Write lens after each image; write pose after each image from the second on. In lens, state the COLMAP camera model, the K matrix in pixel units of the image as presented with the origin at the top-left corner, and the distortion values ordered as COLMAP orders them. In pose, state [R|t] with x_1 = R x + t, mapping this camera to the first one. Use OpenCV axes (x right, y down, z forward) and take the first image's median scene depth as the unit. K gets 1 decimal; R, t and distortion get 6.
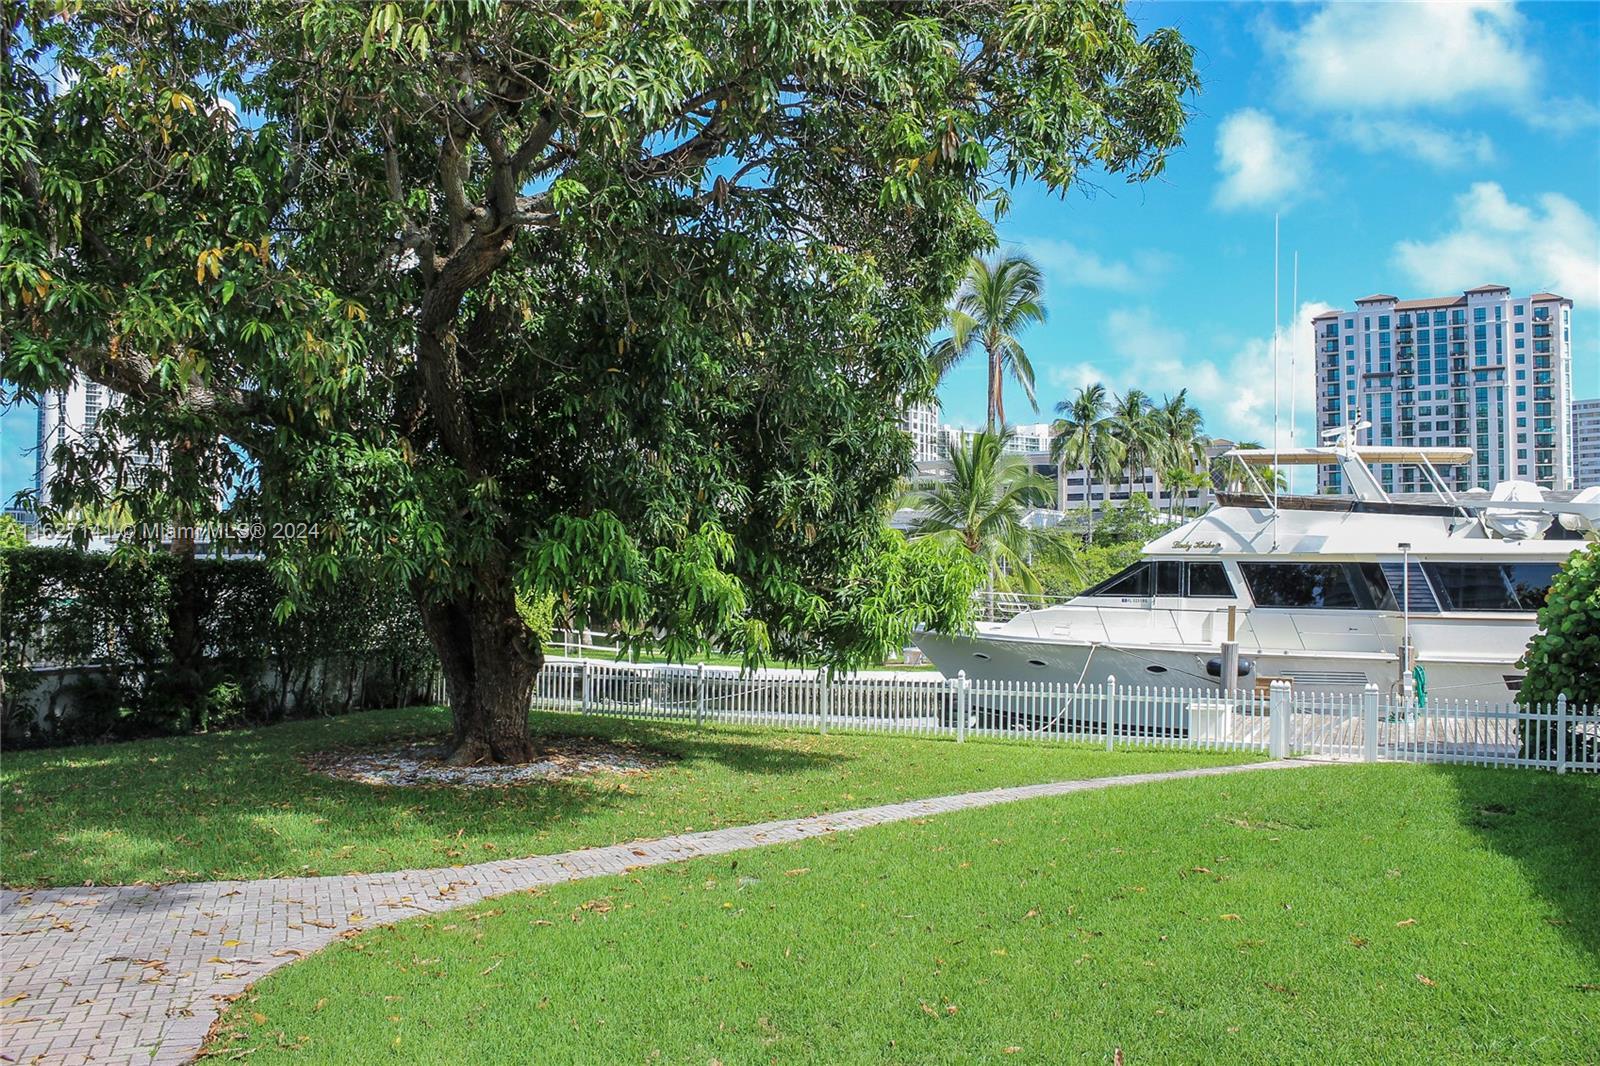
lens RADIAL K [[1353.8, 0, 795.4], [0, 1353.8, 507.2], [0, 0, 1]] dist [-0.072990, 0.009937]
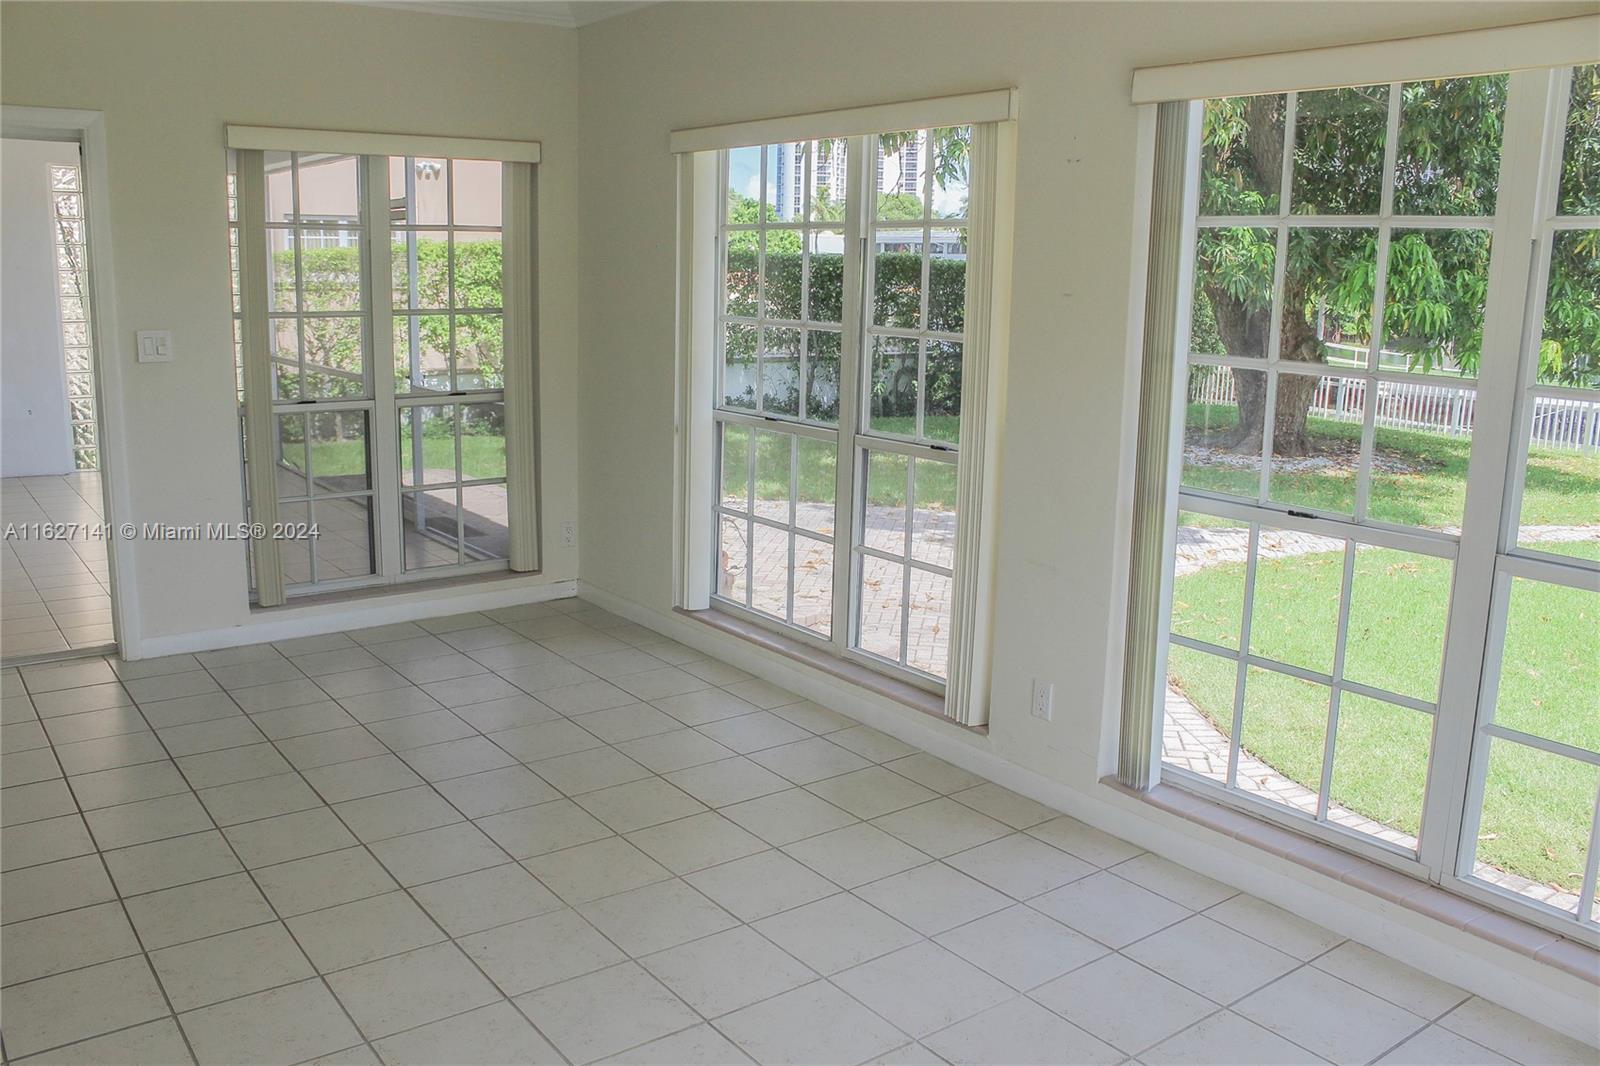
lens RADIAL K [[1353.8, 0, 795.4], [0, 1353.8, 507.2], [0, 0, 1]] dist [-0.072990, 0.009937]
pose [[0.878226, 0.104070, -0.466785, -0.053129], [-0.000525, 0.976245, 0.216667, -0.015492], [0.478246, -0.190038, 0.857419, -0.220806]]
